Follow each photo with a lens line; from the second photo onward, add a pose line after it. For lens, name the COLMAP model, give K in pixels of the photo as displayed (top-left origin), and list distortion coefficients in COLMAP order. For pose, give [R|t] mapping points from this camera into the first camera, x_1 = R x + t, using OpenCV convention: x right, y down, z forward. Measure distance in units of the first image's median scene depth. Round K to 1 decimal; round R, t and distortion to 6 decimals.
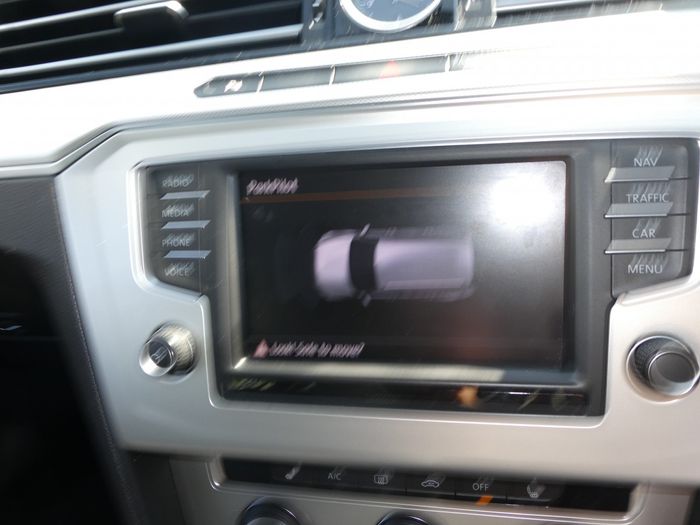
lens RADIAL K [[499.6, 0, 355.9], [0, 499.6, 265.2], [0, 0, 1]] dist [-0.000250, -0.013492]
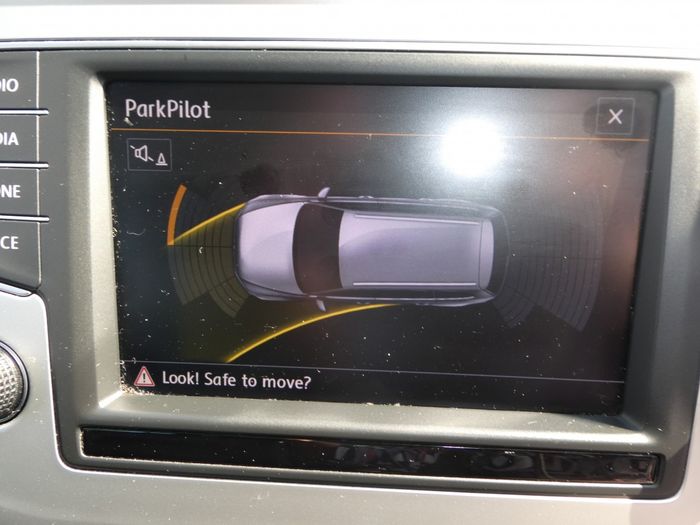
lens RADIAL K [[499.6, 0, 356.4], [0, 499.6, 264.6], [0, 0, 1]] dist [-0.000250, -0.013492]
pose [[0.980318, 0.029786, 0.195163, -0.057758], [-0.042694, 0.997146, 0.062266, -0.021144], [-0.192751, -0.069373, 0.978792, 0.364038]]
